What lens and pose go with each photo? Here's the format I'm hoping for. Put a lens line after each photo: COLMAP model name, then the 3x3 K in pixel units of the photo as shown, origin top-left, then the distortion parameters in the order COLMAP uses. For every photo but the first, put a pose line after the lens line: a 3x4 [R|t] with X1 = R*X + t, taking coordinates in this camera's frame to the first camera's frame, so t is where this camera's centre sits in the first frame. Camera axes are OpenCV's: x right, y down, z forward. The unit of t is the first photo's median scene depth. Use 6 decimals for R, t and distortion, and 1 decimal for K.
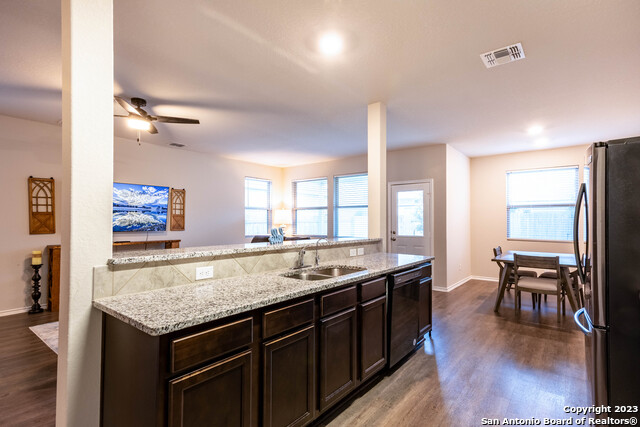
lens RADIAL K [[316.9, 0, 325.3], [0, 316.9, 217.2], [0, 0, 1]] dist [0.018163, 0.002184]
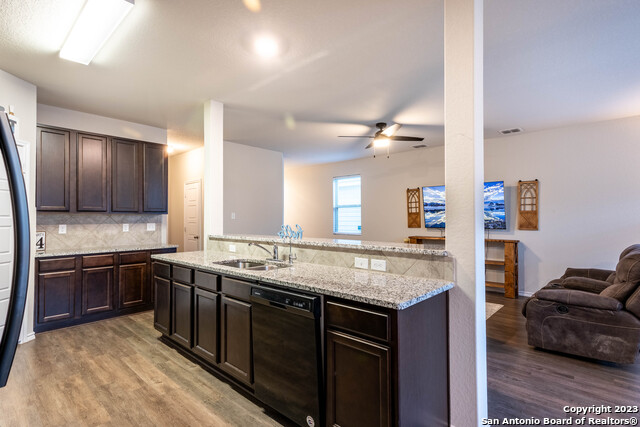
lens RADIAL K [[316.9, 0, 316.7], [0, 316.9, 216.3], [0, 0, 1]] dist [0.018163, 0.002184]
pose [[-0.087676, -0.010743, -0.996091, 0.499504], [0.013564, 0.999836, -0.011978, 0.009732], [0.996057, -0.014561, -0.087516, 0.609716]]
